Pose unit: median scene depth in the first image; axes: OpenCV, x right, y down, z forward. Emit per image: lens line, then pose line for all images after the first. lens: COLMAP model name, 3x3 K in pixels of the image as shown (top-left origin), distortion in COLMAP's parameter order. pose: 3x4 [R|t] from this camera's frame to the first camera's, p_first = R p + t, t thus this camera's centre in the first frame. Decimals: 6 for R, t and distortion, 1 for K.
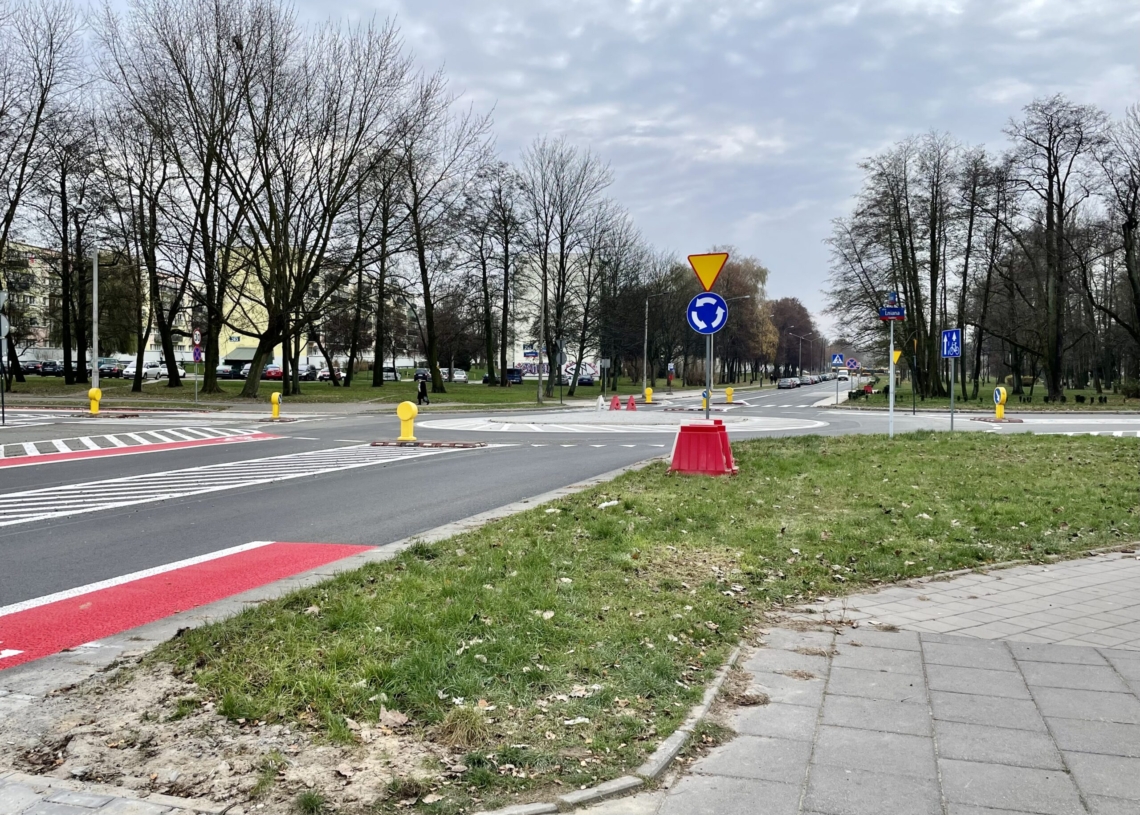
lens RADIAL K [[958.9, 0, 570.0], [0, 958.9, 407.5], [0, 0, 1]] dist [0.075161, -0.001778]
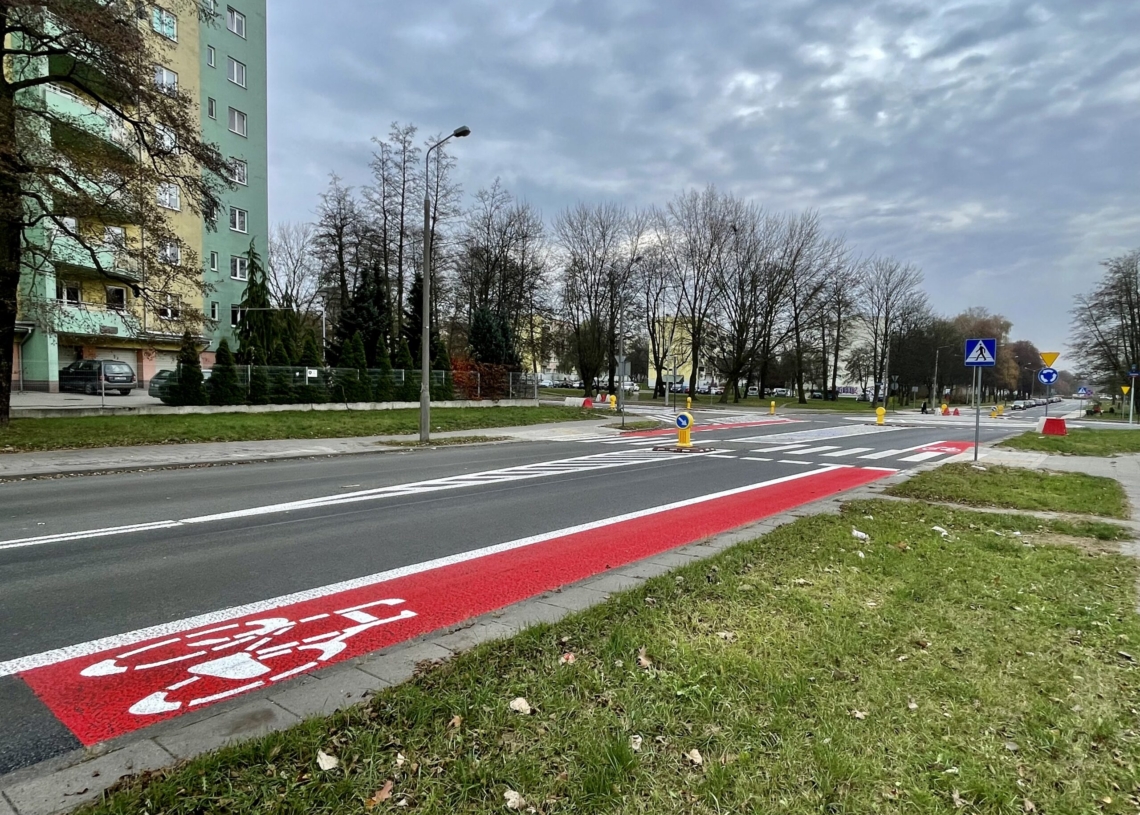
lens RADIAL K [[654.6, 0, 570.0], [0, 654.6, 407.5], [0, 0, 1]] dist [-0.000489, -0.000102]
pose [[0.933769, 0.033026, -0.356350, -0.054062], [-0.035187, 0.999381, 0.000418, 0.002837], [0.356144, 0.012149, 0.934352, -0.130936]]
